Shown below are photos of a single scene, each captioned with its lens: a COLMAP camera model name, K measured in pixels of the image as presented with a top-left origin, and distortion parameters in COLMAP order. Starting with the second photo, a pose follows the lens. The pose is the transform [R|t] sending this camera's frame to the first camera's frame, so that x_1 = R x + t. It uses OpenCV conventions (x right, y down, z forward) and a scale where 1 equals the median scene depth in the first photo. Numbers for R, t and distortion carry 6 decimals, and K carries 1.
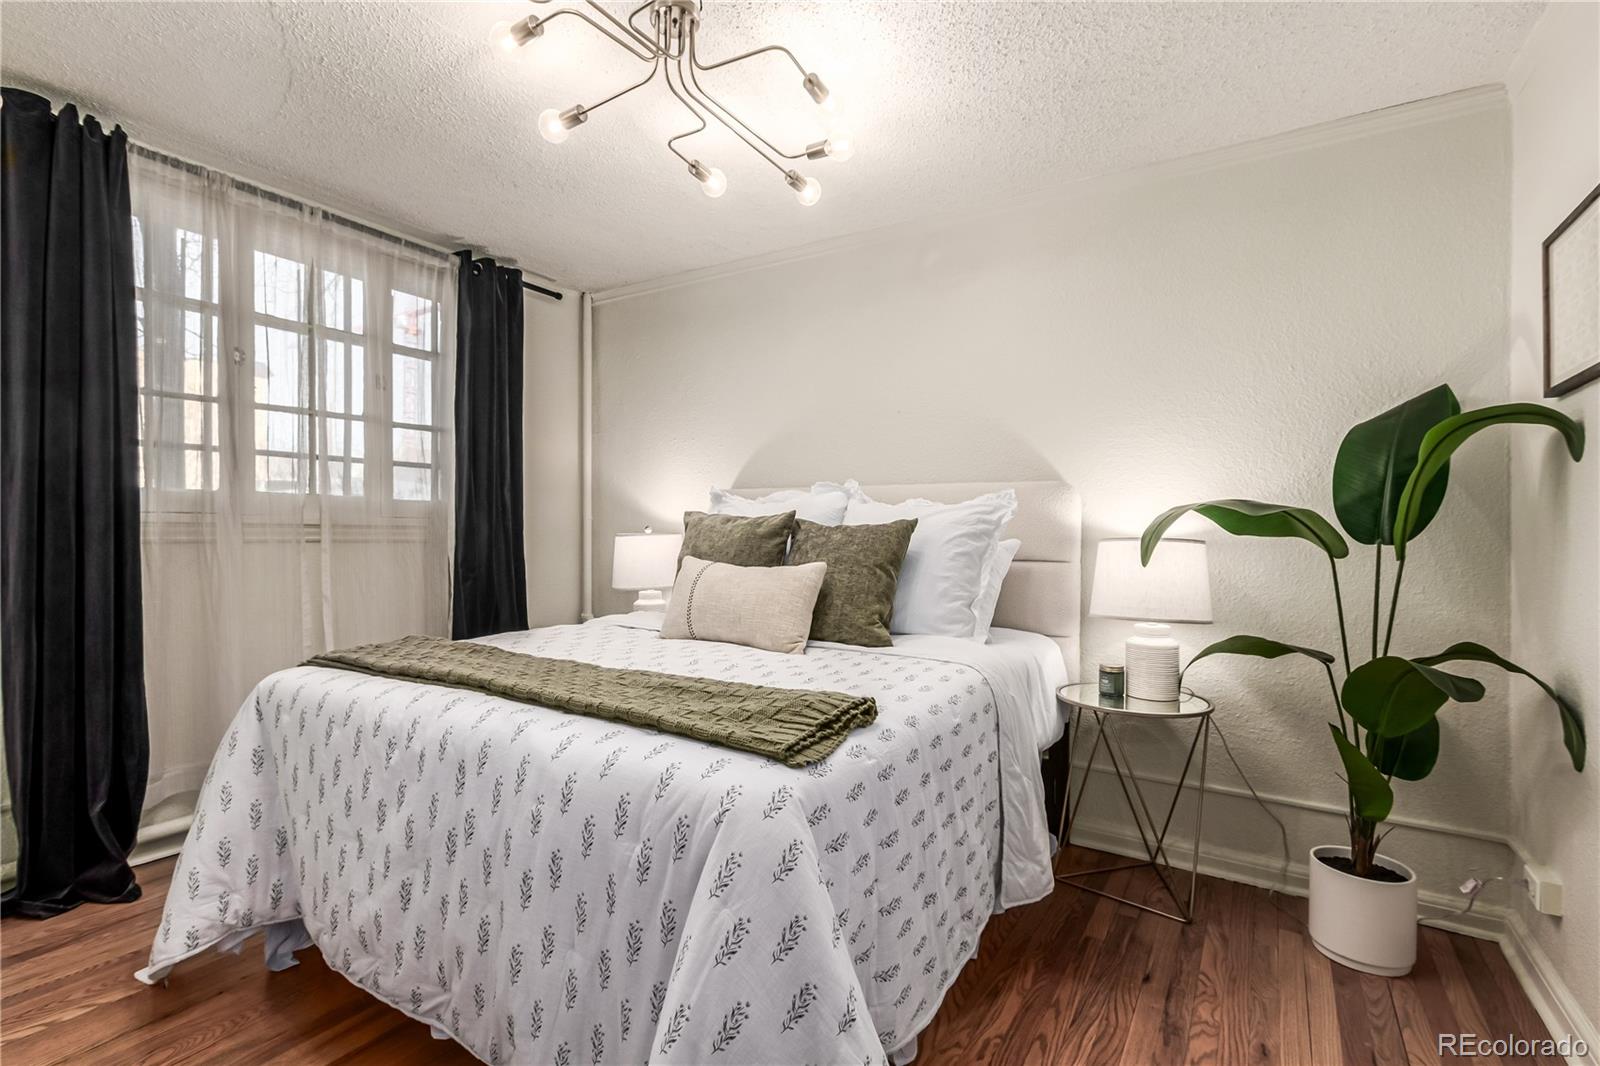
lens RADIAL K [[740.1, 0, 803.4], [0, 740.1, 532.1], [0, 0, 1]] dist [0.003307, -0.002447]
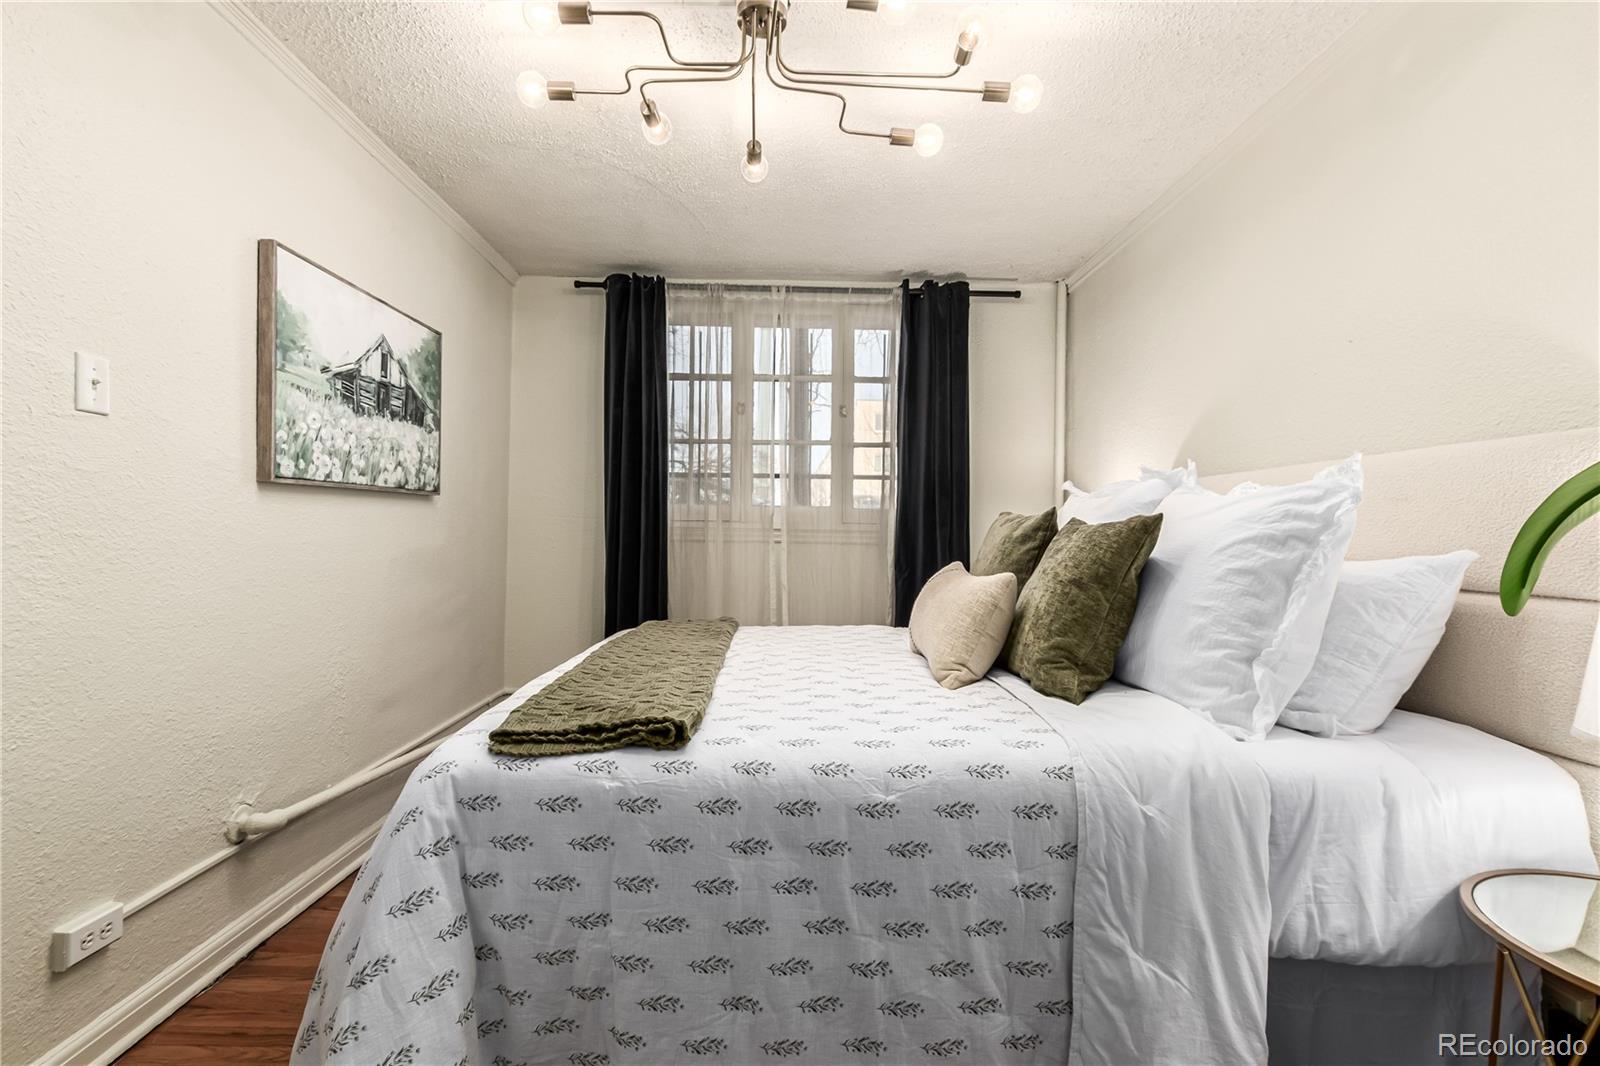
lens RADIAL K [[740.1, 0, 796.9], [0, 740.1, 529.4], [0, 0, 1]] dist [0.003307, -0.002447]
pose [[0.540439, -0.004733, -0.841370, 0.447205], [-0.010357, 0.999871, -0.012278, 0.005865], [0.841319, 0.015349, 0.540321, 0.325916]]
